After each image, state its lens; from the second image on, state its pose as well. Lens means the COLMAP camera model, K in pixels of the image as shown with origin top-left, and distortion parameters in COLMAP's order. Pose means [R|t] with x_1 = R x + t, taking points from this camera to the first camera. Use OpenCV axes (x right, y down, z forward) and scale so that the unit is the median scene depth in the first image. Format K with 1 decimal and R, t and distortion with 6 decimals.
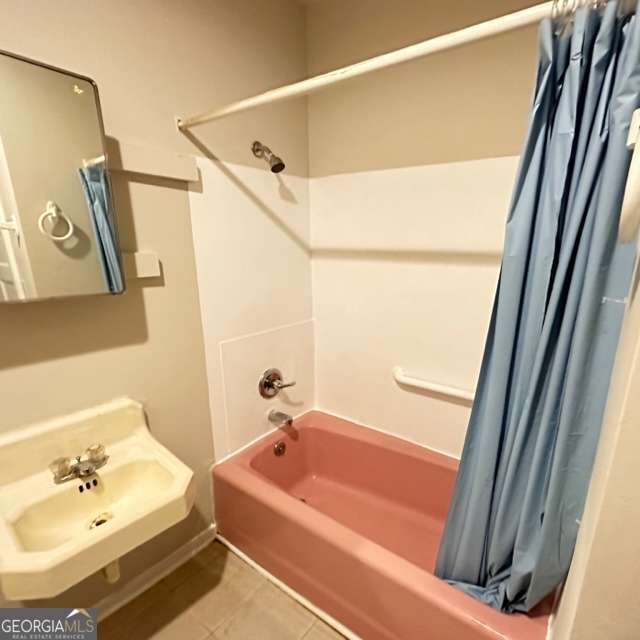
lens RADIAL K [[364.8, 0, 343.7], [0, 364.8, 343.9], [0, 0, 1]] dist [-0.004403, 0.001176]
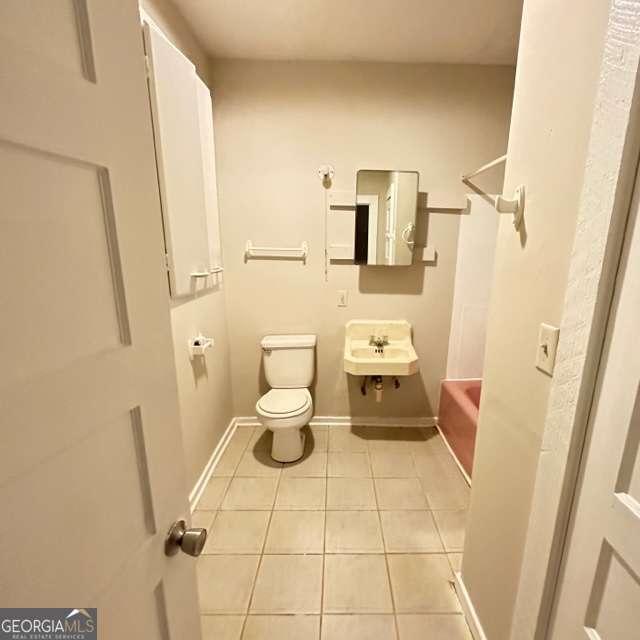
lens RADIAL K [[364.8, 0, 343.7], [0, 364.8, 343.9], [0, 0, 1]] dist [-0.004403, 0.001176]
pose [[0.619325, 0.200645, -0.759064, 0.709533], [-0.223021, 0.971928, 0.074948, 0.191091], [0.752794, 0.122870, 0.646688, -0.510670]]
